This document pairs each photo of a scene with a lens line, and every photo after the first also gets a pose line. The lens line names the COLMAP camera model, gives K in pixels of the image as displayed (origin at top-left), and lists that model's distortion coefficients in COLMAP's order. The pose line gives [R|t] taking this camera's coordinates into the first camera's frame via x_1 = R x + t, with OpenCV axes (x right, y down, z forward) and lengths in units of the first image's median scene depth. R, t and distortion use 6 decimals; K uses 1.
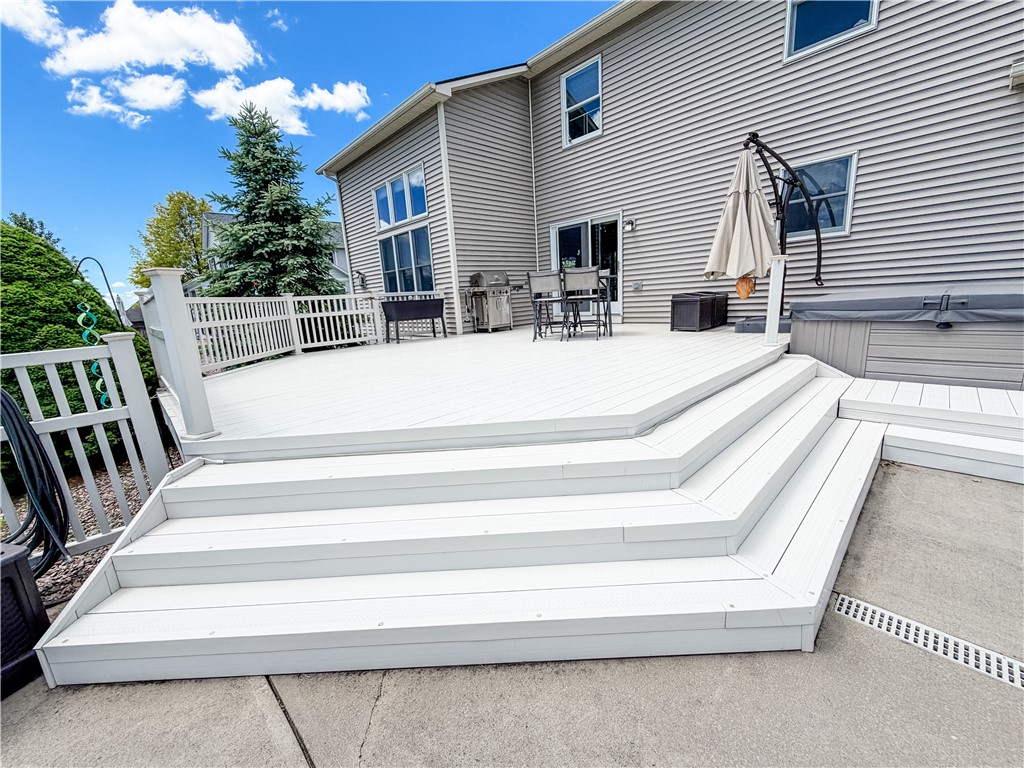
lens RADIAL K [[409.0, 0, 510.0], [0, 409.0, 386.5], [0, 0, 1]] dist [0.000145, 0.000149]
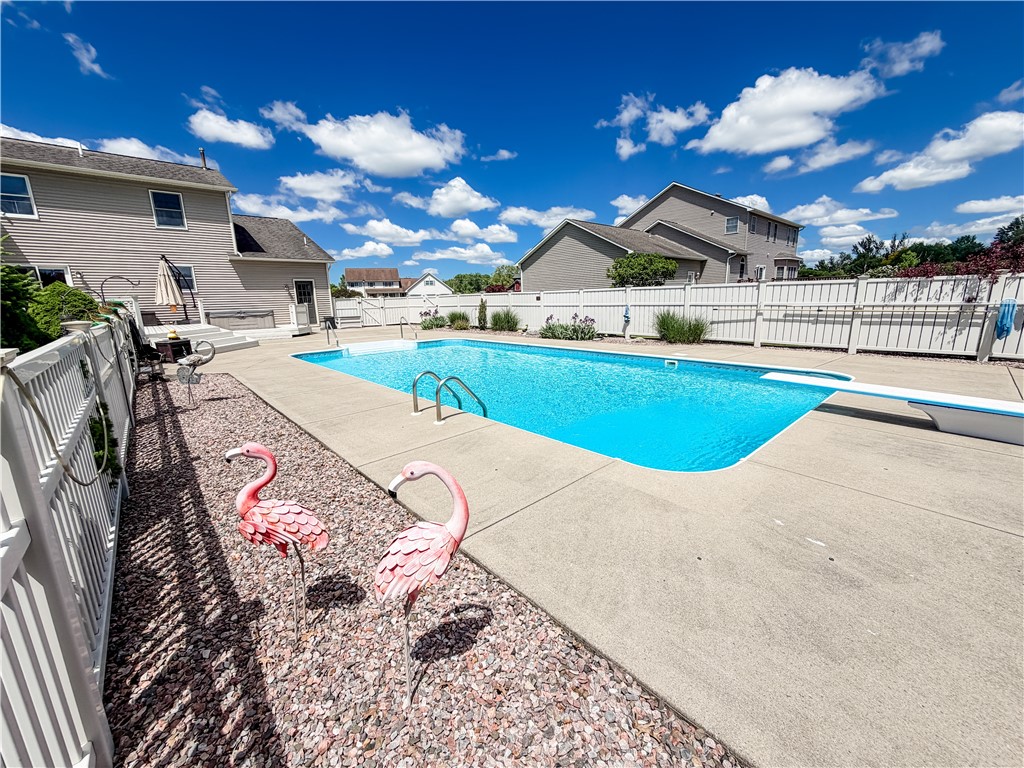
lens RADIAL K [[409.0, 0, 508.8], [0, 409.0, 387.2], [0, 0, 1]] dist [0.000145, 0.000149]
pose [[0.031432, -0.156354, 0.987201, -1.838918], [0.232881, 0.961651, 0.144893, 0.333865], [-0.971997, 0.225346, 0.066638, -1.066454]]
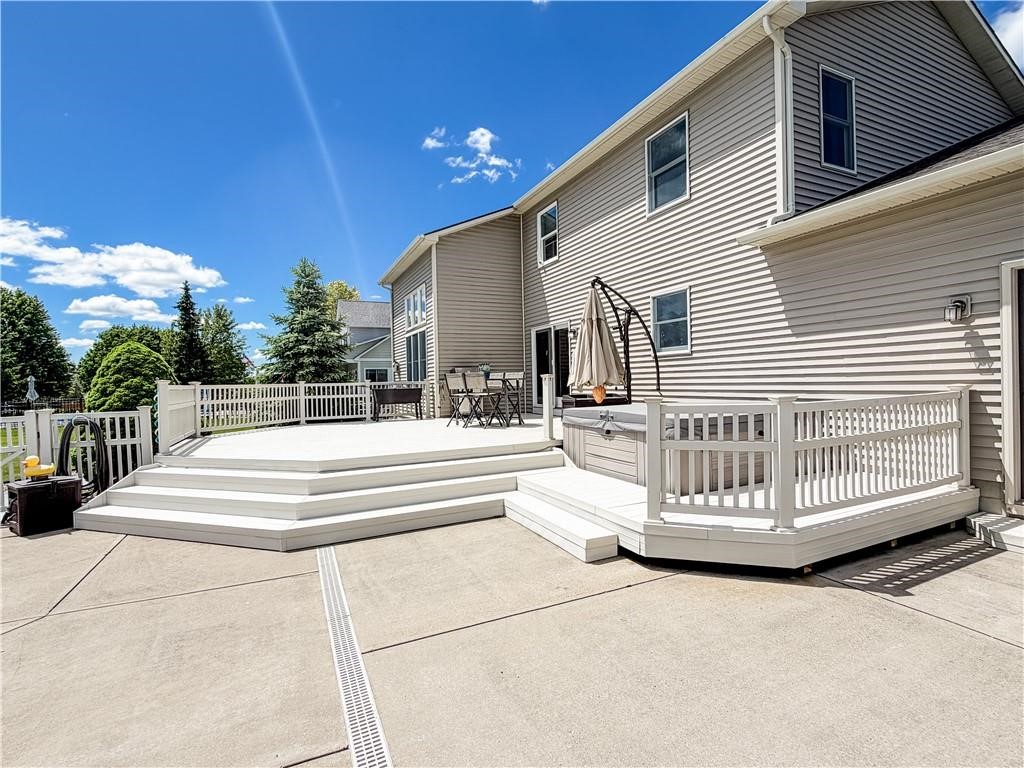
lens RADIAL K [[481.3, 0, 513.9], [0, 481.3, 387.6], [0, 0, 1]] dist [-0.006311, 0.000300]
pose [[0.949697, 0.043345, -0.310156, 0.664410], [-0.101392, 0.979590, -0.173561, 0.009052], [0.296303, 0.196278, 0.934708, -0.334908]]
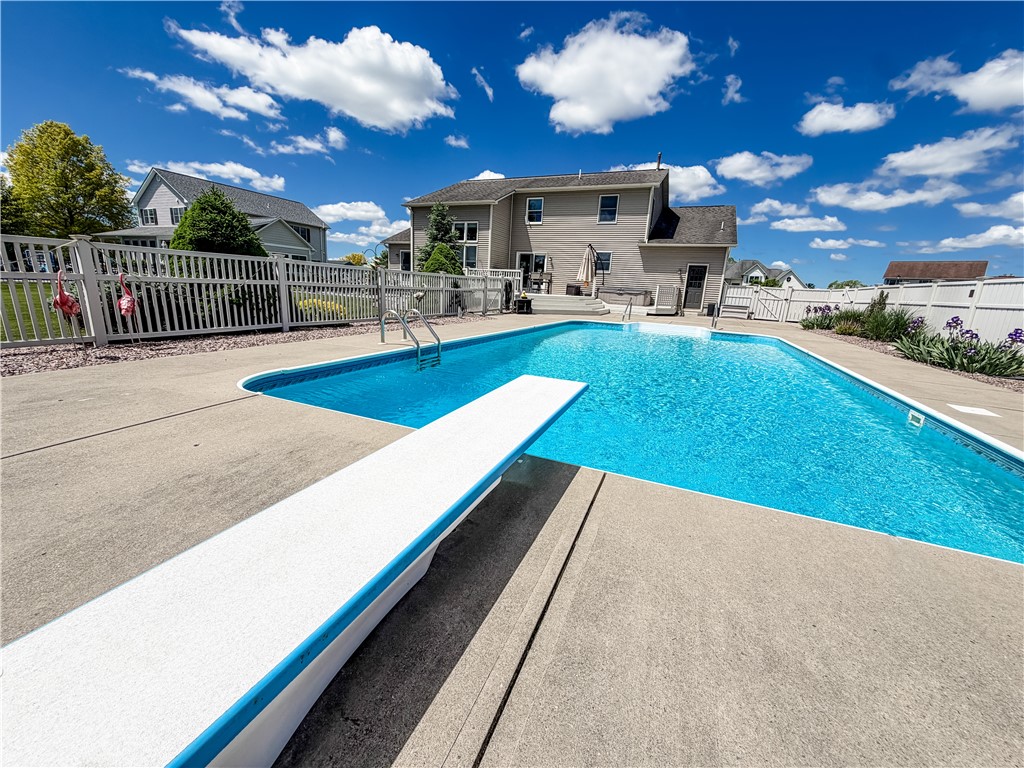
lens RADIAL K [[409.0, 0, 512.4], [0, 409.0, 389.0], [0, 0, 1]] dist [0.000145, 0.000149]
pose [[0.917659, 0.009206, 0.397261, -1.278288], [-0.021540, 0.999414, 0.026596, 0.530205], [-0.396784, -0.032963, 0.917320, -1.835549]]
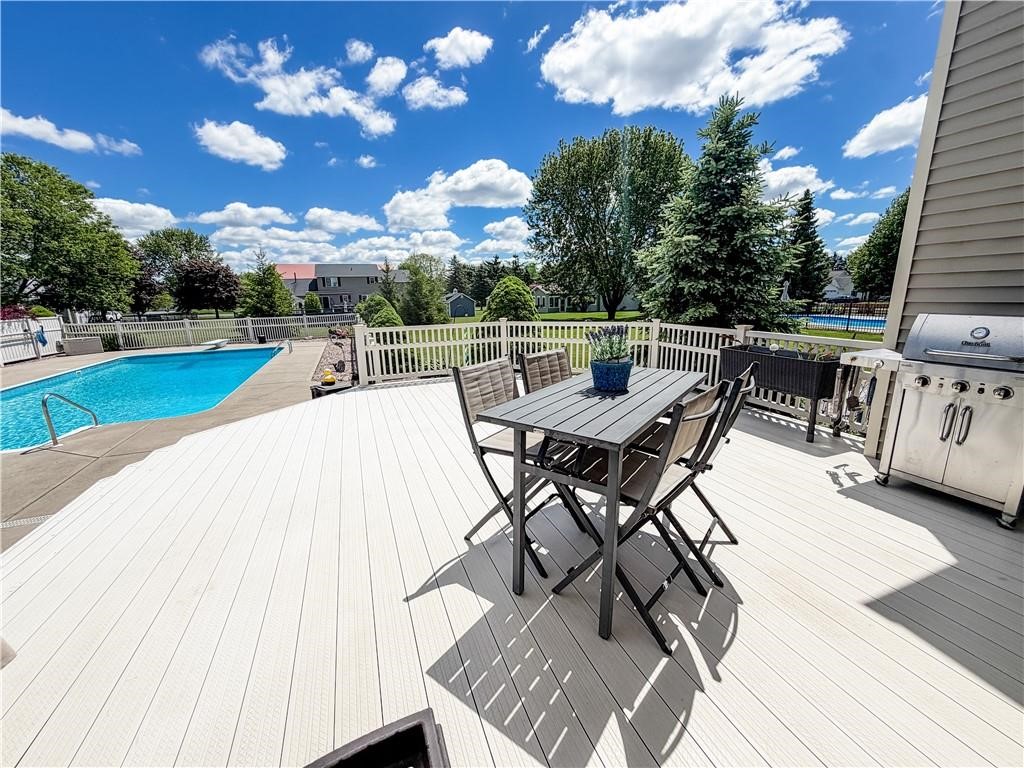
lens RADIAL K [[409.0, 0, 510.8], [0, 409.0, 385.4], [0, 0, 1]] dist [0.000145, 0.000149]
pose [[-0.375386, 0.258447, -0.890107, 0.453263], [-0.164346, 0.926561, 0.338342, -0.342546], [0.912182, 0.273295, -0.305343, 0.997360]]
